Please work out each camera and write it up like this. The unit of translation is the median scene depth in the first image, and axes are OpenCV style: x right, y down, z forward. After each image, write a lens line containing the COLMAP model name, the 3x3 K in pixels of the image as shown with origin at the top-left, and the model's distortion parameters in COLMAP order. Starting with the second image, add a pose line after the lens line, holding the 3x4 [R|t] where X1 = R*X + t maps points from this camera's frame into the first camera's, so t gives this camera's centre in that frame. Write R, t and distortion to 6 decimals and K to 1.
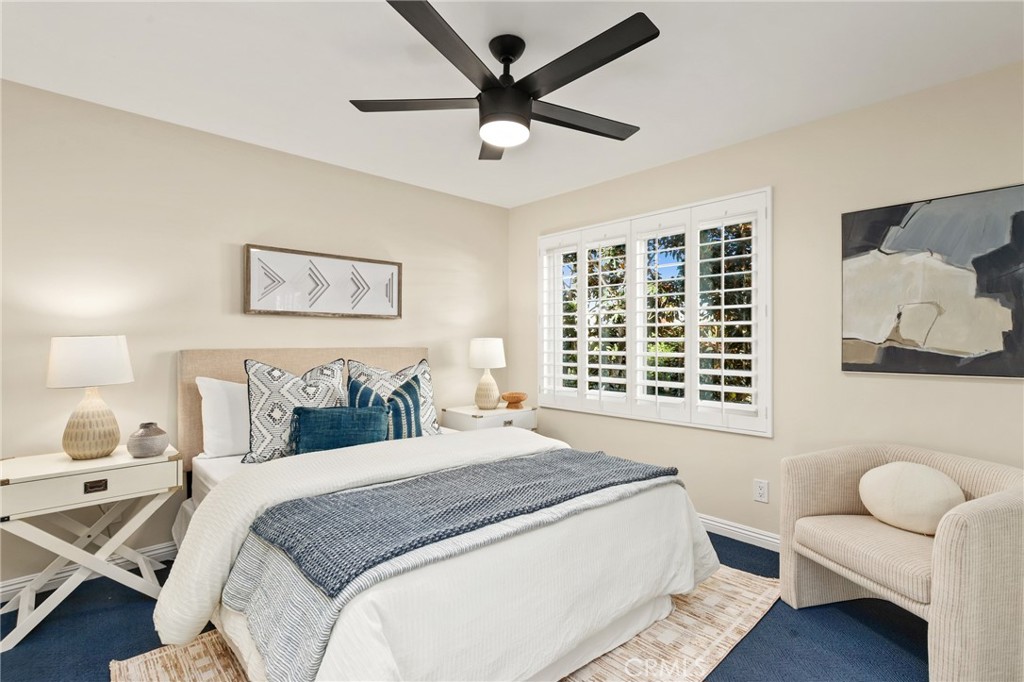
lens RADIAL K [[483.3, 0, 512.0], [0, 483.3, 345.6], [0, 0, 1]] dist [0.002084, 0.000537]
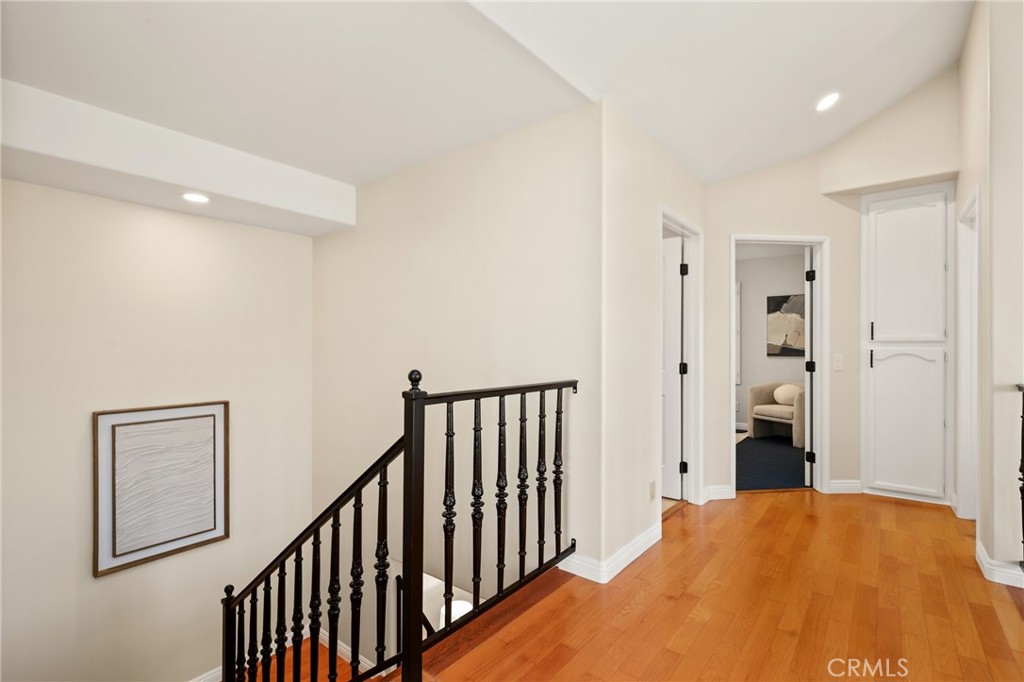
lens RADIAL K [[483.3, 0, 512.0], [0, 483.3, 345.6], [0, 0, 1]] dist [0.002084, 0.000537]
pose [[0.989621, 0.003897, 0.143650, -1.140831], [-0.003454, 0.999988, -0.003337, 0.008601], [-0.143662, 0.002806, 0.989623, -1.498719]]
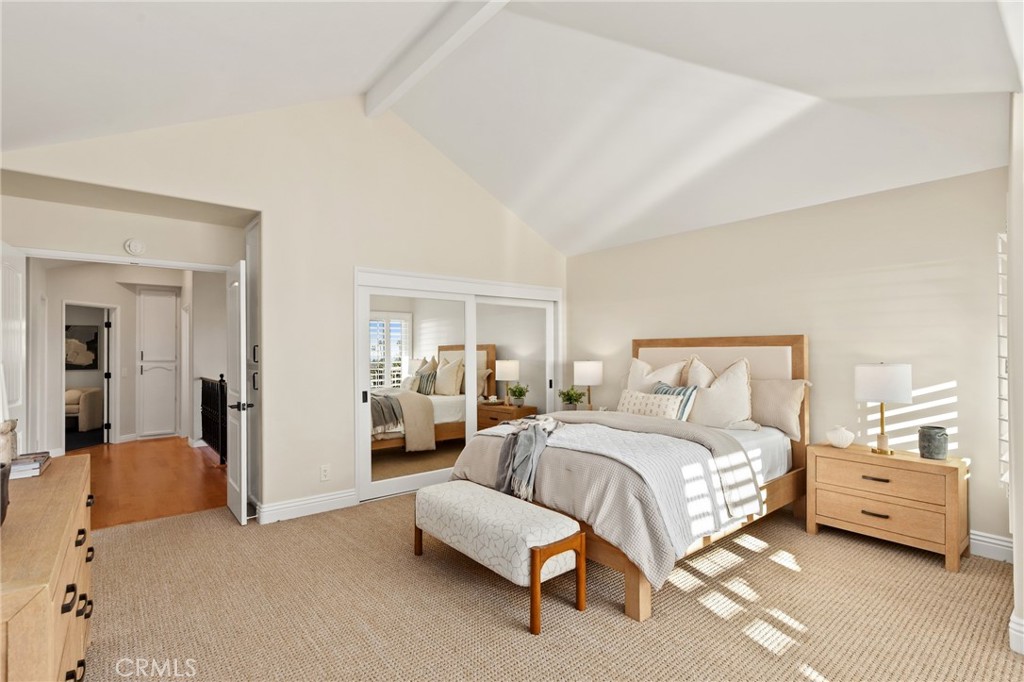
lens RADIAL K [[483.3, 0, 512.0], [0, 483.3, 345.6], [0, 0, 1]] dist [0.002084, 0.000537]
pose [[0.068639, 0.014686, 0.997533, -2.718535], [0.007597, 0.999855, -0.015243, -0.050464], [-0.997613, 0.008625, 0.068517, -2.710336]]
